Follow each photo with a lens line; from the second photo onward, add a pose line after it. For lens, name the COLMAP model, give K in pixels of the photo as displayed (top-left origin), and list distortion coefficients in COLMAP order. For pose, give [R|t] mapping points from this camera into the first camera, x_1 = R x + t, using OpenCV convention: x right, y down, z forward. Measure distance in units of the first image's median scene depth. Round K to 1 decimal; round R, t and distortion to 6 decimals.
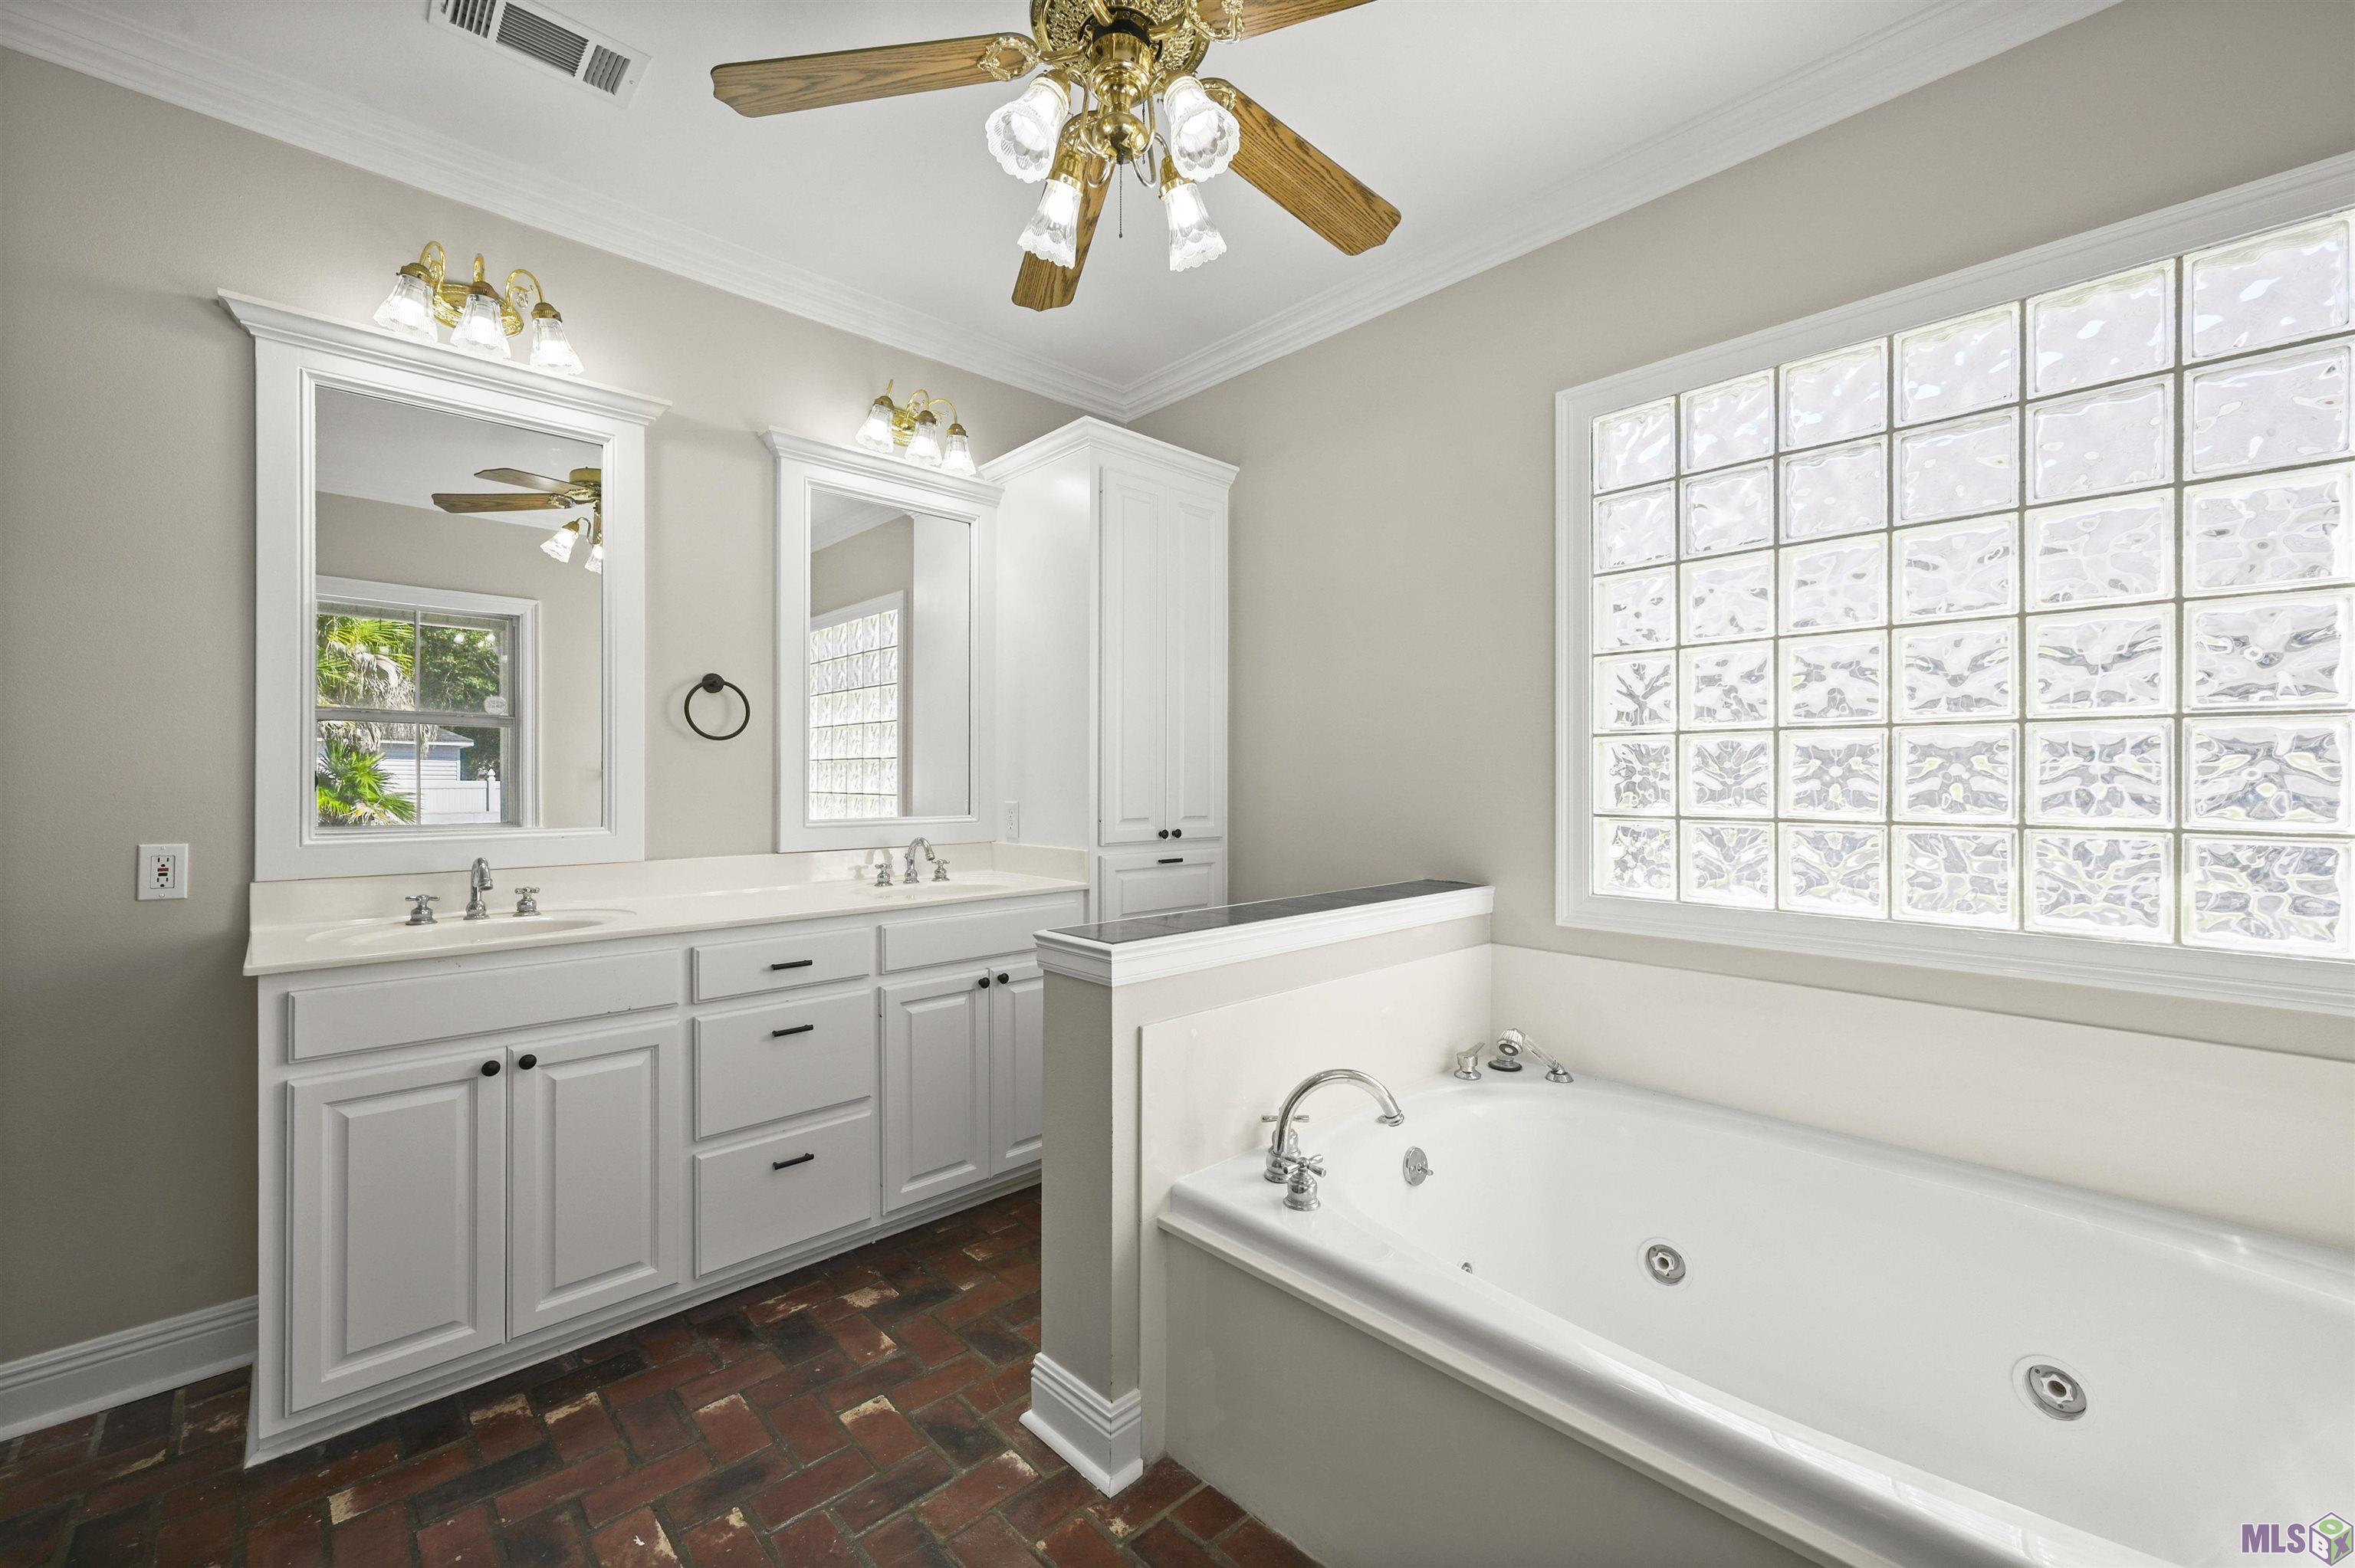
lens RADIAL K [[942.9, 0, 1179.8], [0, 942.9, 779.8], [0, 0, 1]] dist [-0.000736, 0.000040]
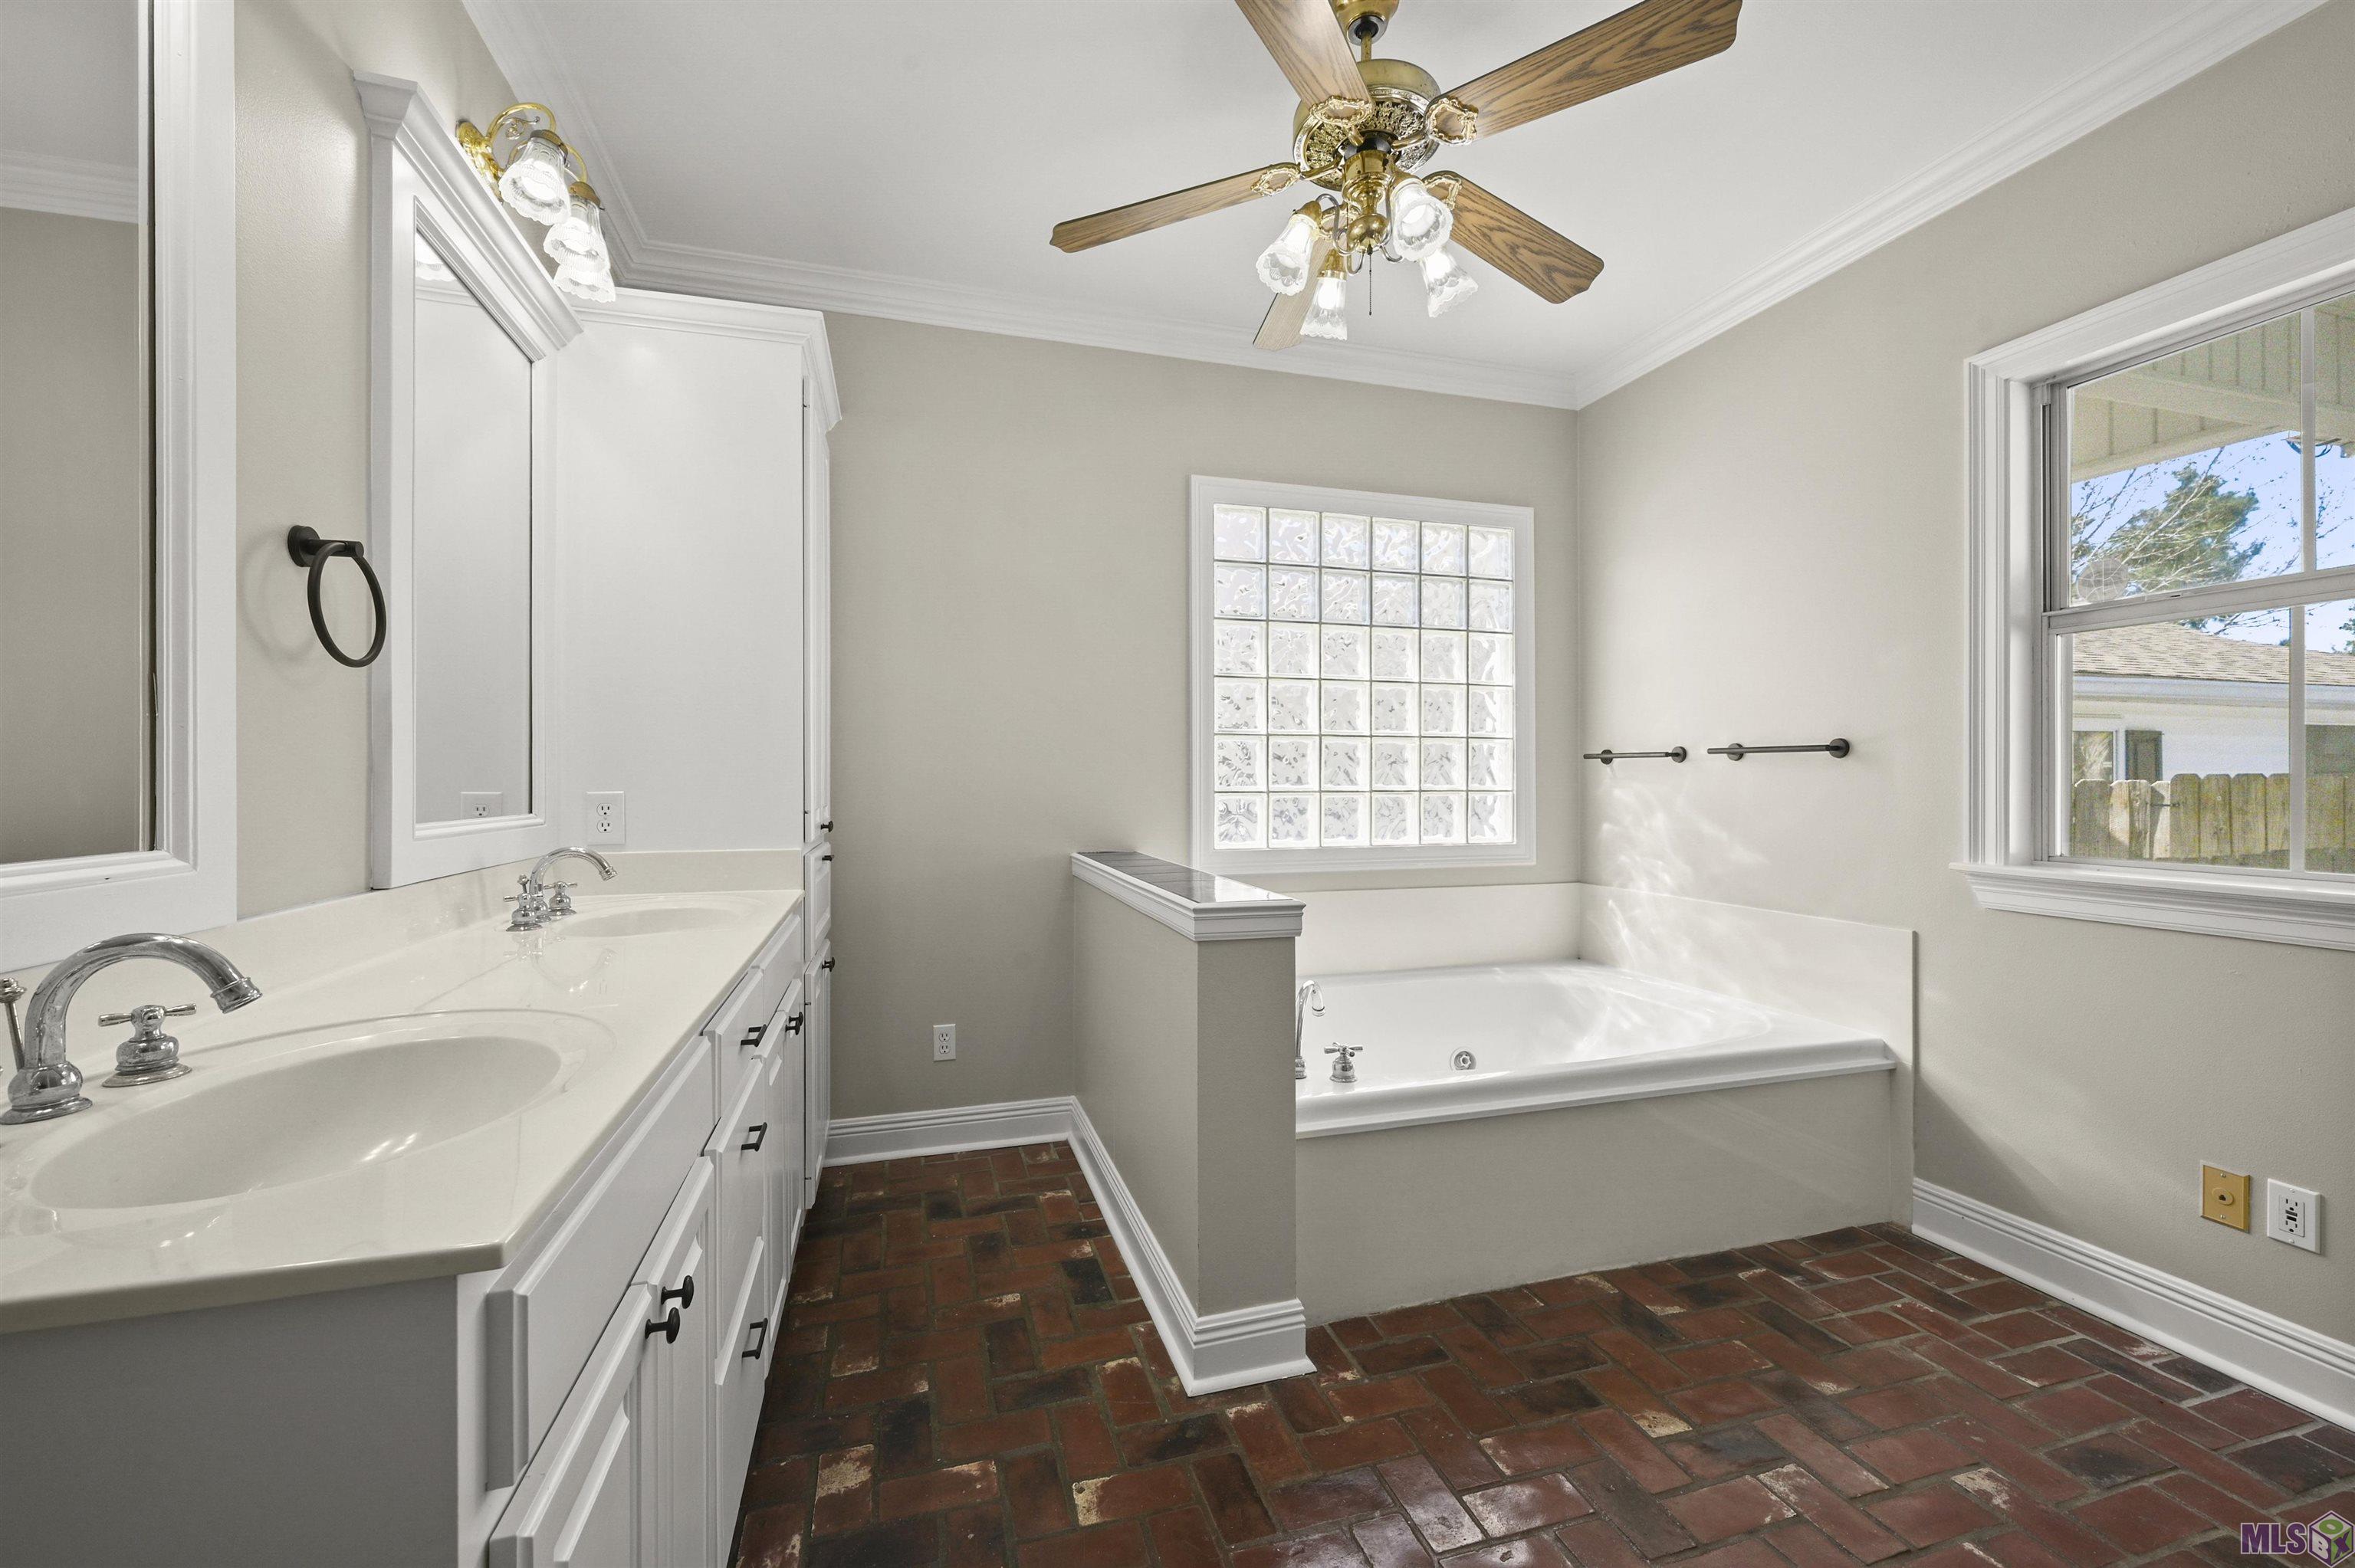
lens RADIAL K [[942.9, 0, 1179.8], [0, 942.9, 779.8], [0, 0, 1]] dist [-0.000736, 0.000040]
pose [[0.451309, -0.000233, 0.892368, -0.894537], [0.001433, 0.999999, -0.000463, 0.022435], [-0.892366, 0.001488, 0.451309, 0.468118]]
